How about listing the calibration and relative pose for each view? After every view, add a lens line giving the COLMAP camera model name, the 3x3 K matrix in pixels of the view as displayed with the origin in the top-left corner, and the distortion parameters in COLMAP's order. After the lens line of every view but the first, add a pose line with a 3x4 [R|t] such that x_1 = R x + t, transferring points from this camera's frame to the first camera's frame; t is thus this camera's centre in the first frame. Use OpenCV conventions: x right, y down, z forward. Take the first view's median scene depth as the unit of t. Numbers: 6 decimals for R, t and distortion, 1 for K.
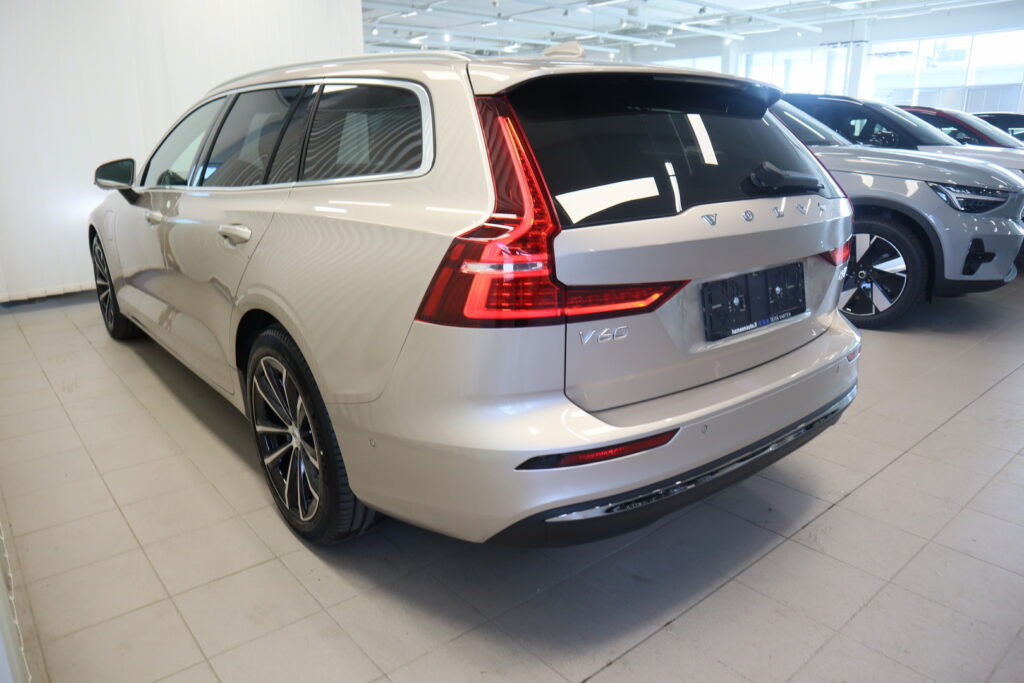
lens RADIAL K [[705.6, 0, 512.0], [0, 705.6, 341.5], [0, 0, 1]] dist [-0.097156, 0.046192]
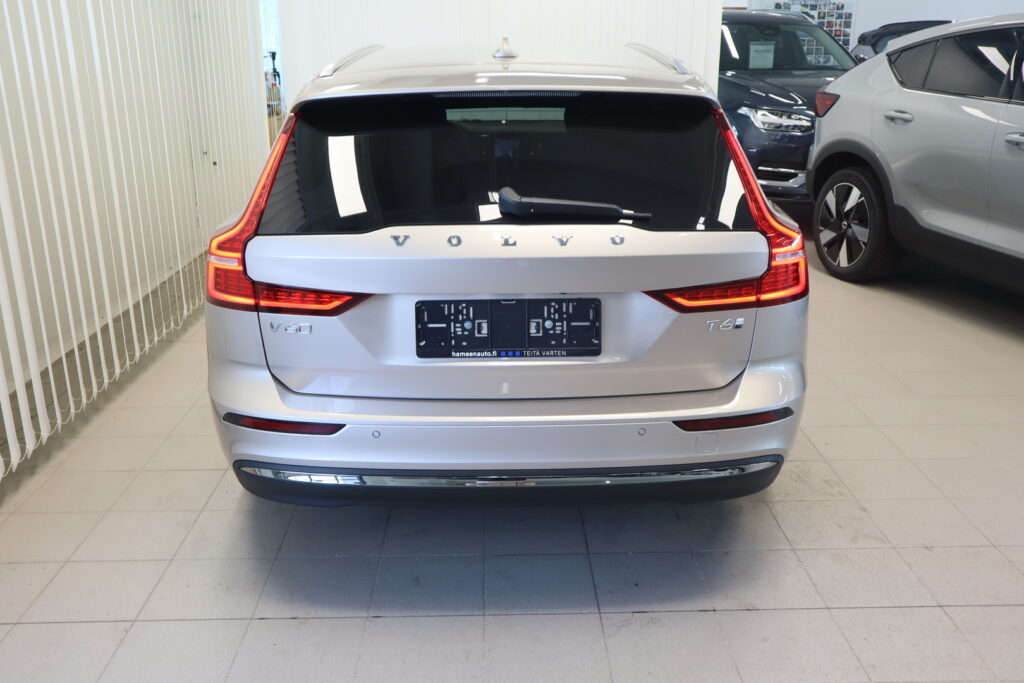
lens RADIAL K [[935.7, 0, 512.0], [0, 935.7, 341.5], [0, 0, 1]] dist [-0.003909, 0.003286]
pose [[0.777571, 0.188618, -0.599838, 1.240585], [-0.174322, 0.981221, 0.082569, -0.164551], [0.604148, 0.040362, 0.795850, -0.020616]]
